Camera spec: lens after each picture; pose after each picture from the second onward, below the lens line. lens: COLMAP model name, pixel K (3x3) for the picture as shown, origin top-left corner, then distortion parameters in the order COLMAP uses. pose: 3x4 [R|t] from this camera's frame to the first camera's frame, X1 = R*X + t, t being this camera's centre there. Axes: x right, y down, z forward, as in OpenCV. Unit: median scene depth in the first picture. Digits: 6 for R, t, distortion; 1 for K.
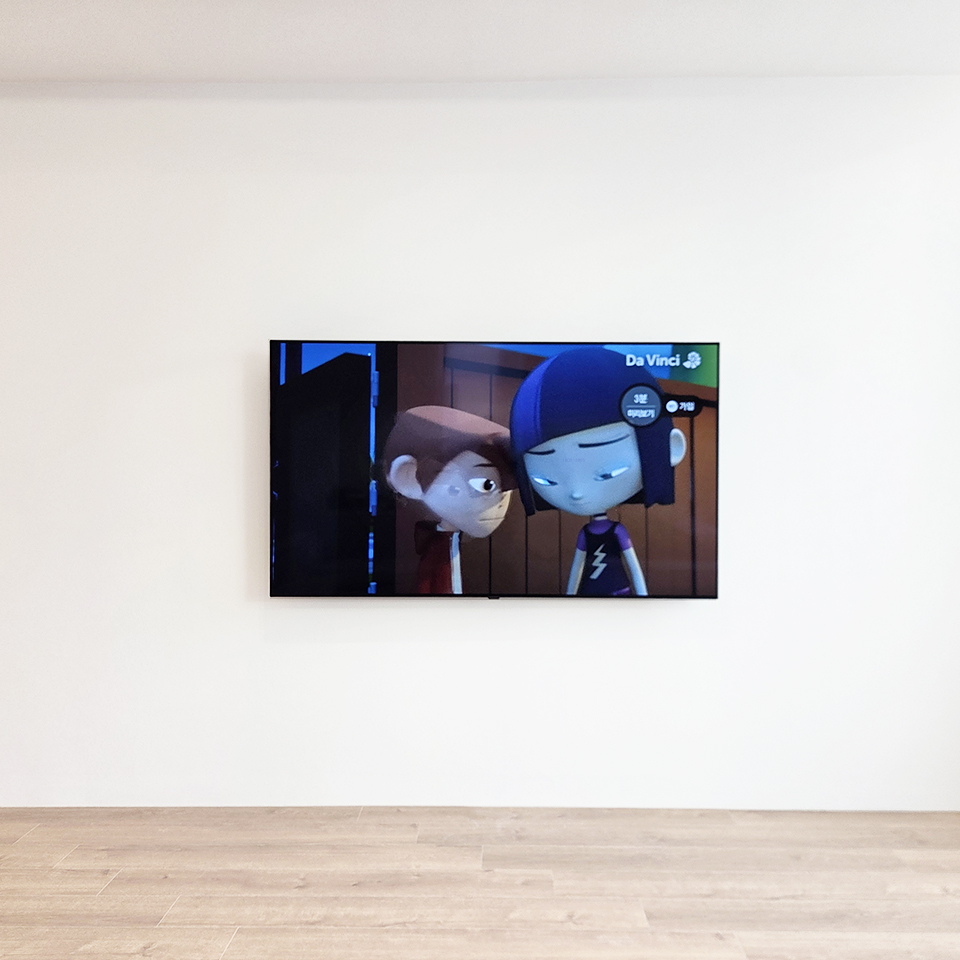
lens RADIAL K [[907.7, 0, 481.5], [0, 907.7, 483.5], [0, 0, 1]] dist [0.032470, -0.008710]
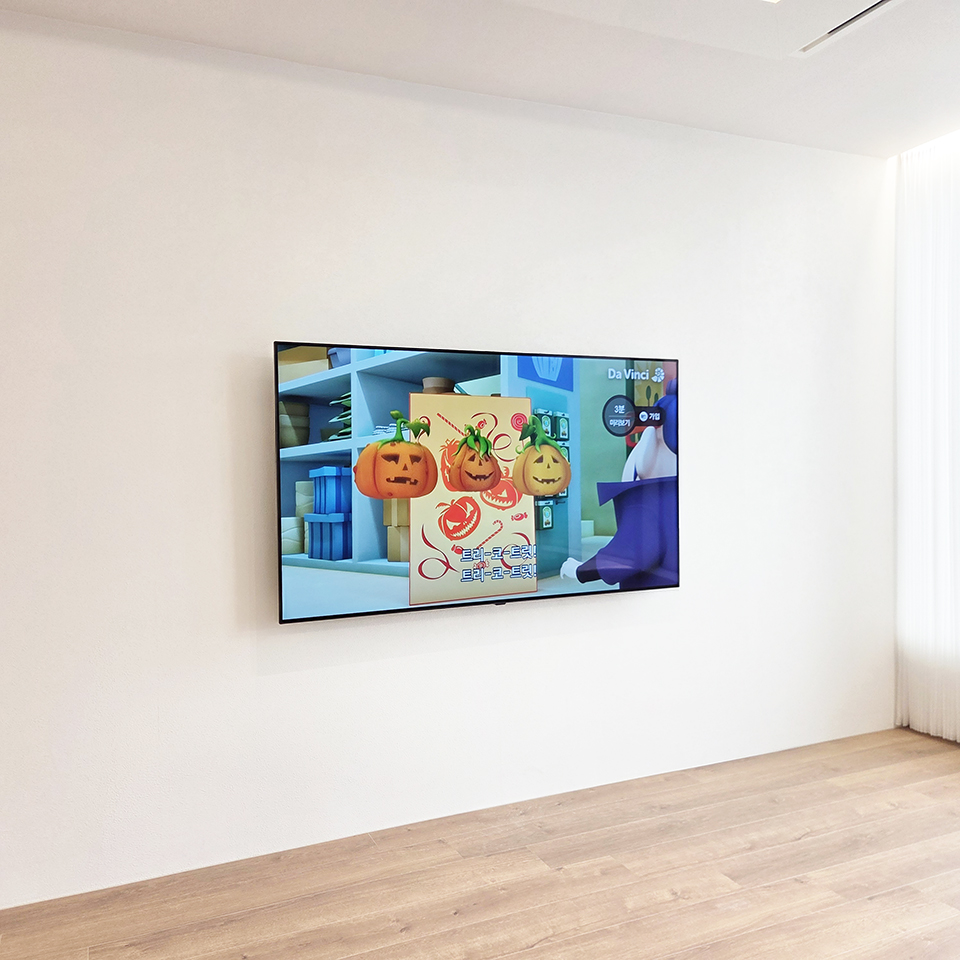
lens RADIAL K [[857.1, 0, 475.9], [0, 857.1, 477.8], [0, 0, 1]] dist [0.039896, -0.019028]
pose [[0.907460, -0.027390, 0.419244, -0.479039], [0.026972, 0.999612, 0.006926, -0.025378], [-0.419271, 0.005023, 0.907847, 0.157028]]
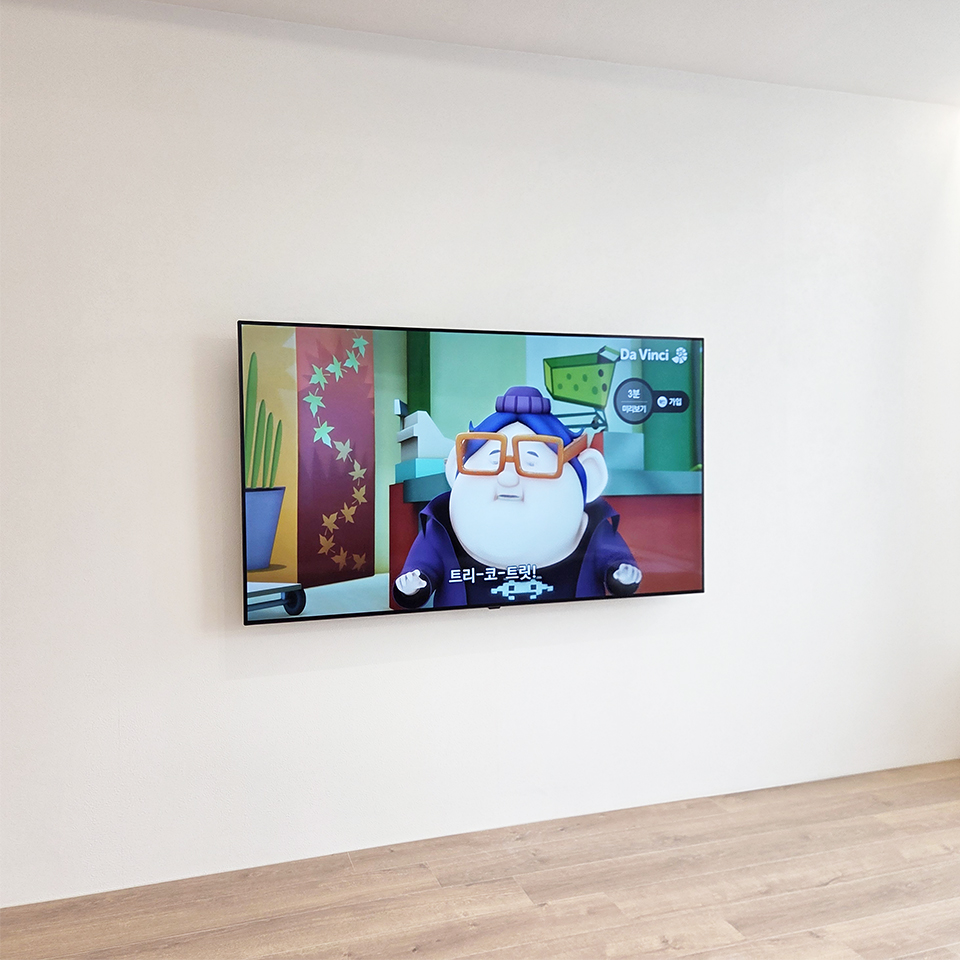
lens RADIAL K [[878.3, 0, 480.0], [0, 878.3, 480.0], [0, 0, 1]] dist [0.042164, -0.026482]
pose [[0.946737, -0.025731, 0.320979, -0.332210], [0.023517, 0.999665, 0.010773, -0.015749], [-0.321148, -0.002650, 0.947025, 0.176962]]
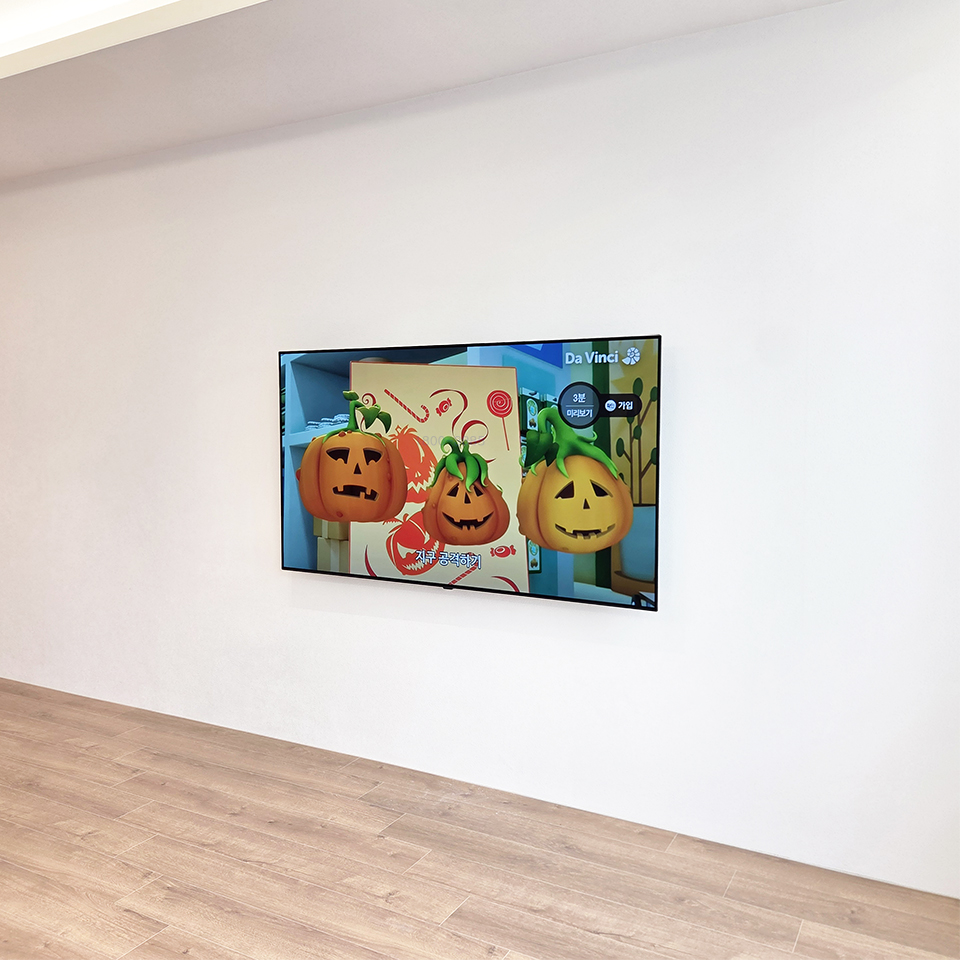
lens RADIAL K [[880.1, 0, 446.5], [0, 880.1, 463.7], [0, 0, 1]] dist [0.053538, -0.032033]
pose [[0.875971, 0.023629, -0.481785, 0.588819], [-0.004965, 0.999188, 0.039978, -0.068450], [0.482339, -0.032628, 0.875377, 0.118857]]
